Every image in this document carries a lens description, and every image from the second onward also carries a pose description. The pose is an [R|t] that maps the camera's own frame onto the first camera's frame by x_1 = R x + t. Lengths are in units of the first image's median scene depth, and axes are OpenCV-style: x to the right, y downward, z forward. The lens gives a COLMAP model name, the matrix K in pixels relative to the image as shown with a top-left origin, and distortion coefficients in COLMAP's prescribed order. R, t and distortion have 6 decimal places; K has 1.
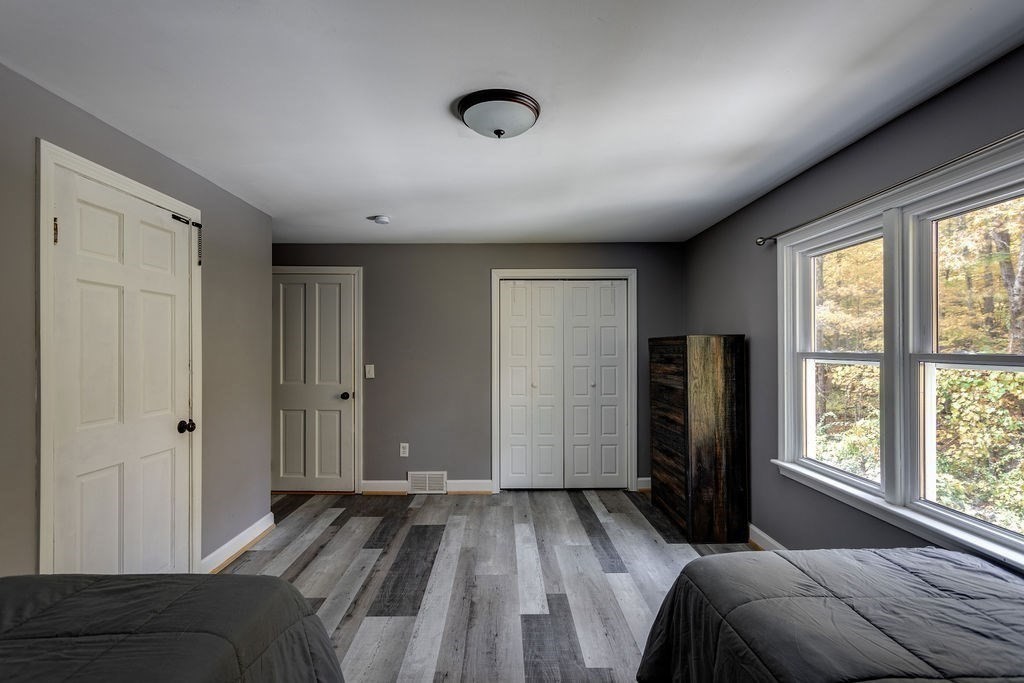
lens RADIAL K [[481.9, 0, 511.4], [0, 481.9, 344.4], [0, 0, 1]] dist [-0.001566, 0.000330]
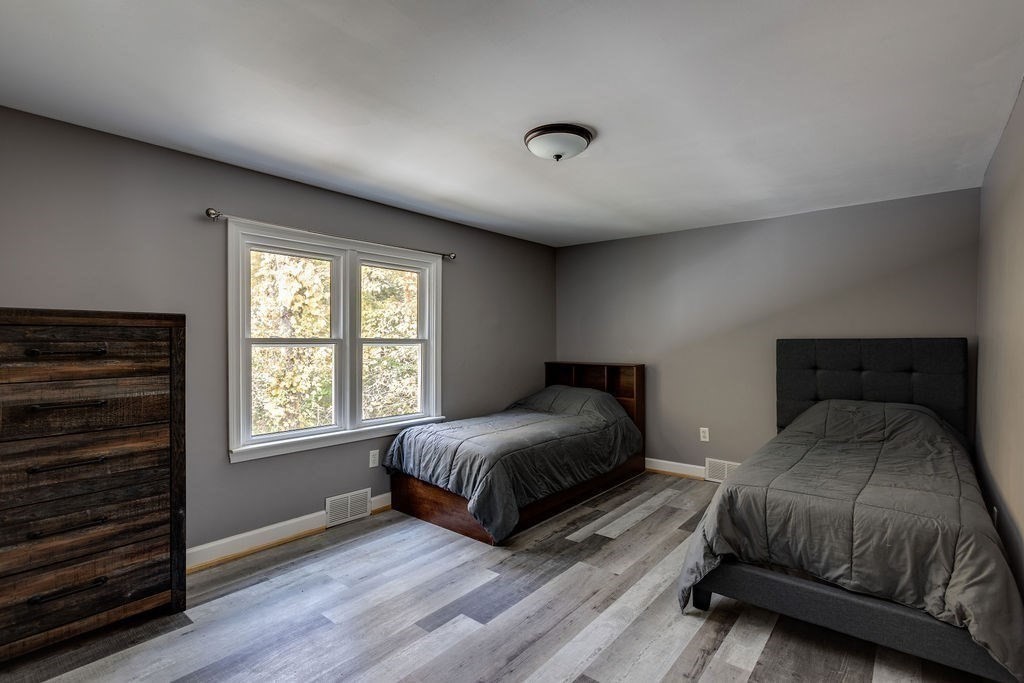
lens RADIAL K [[481.9, 0, 511.4], [0, 481.9, 344.4], [0, 0, 1]] dist [-0.001566, 0.000330]
pose [[-0.754956, -0.008689, 0.655718, -0.646981], [-0.008701, 0.999957, 0.003232, 0.024723], [-0.655718, -0.003265, -0.754999, 1.741658]]
